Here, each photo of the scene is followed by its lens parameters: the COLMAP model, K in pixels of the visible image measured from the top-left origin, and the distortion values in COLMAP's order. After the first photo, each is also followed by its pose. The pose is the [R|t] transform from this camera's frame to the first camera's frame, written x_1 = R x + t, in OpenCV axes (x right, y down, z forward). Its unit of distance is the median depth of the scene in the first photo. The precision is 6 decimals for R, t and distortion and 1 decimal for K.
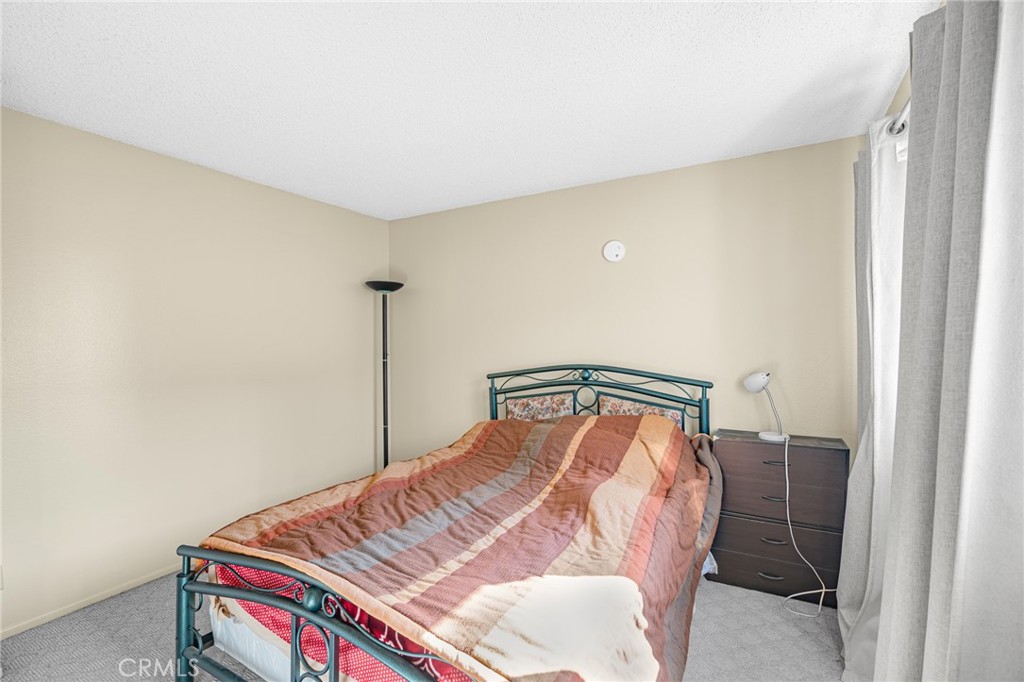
lens RADIAL K [[463.1, 0, 509.1], [0, 463.1, 348.3], [0, 0, 1]] dist [-0.013167, 0.001631]
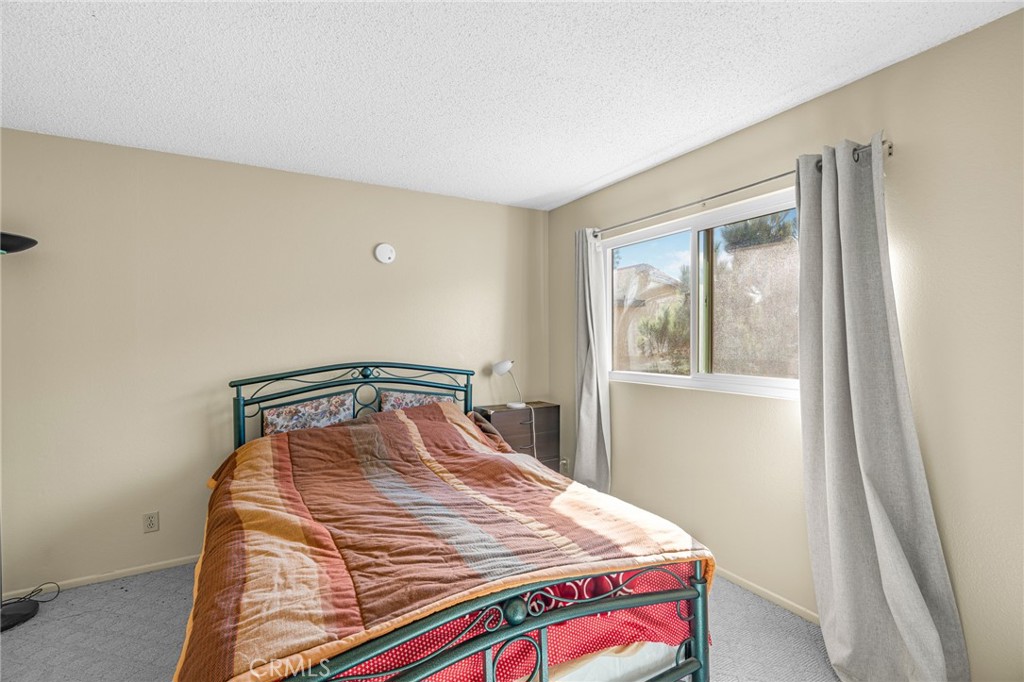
lens RADIAL K [[463.1, 0, 504.3], [0, 463.1, 334.4], [0, 0, 1]] dist [-0.013167, 0.001631]
pose [[0.508934, 0.011929, 0.860723, -0.537676], [0.018732, 0.999514, -0.024929, 0.005567], [-0.860602, 0.028810, 0.508463, 0.232801]]
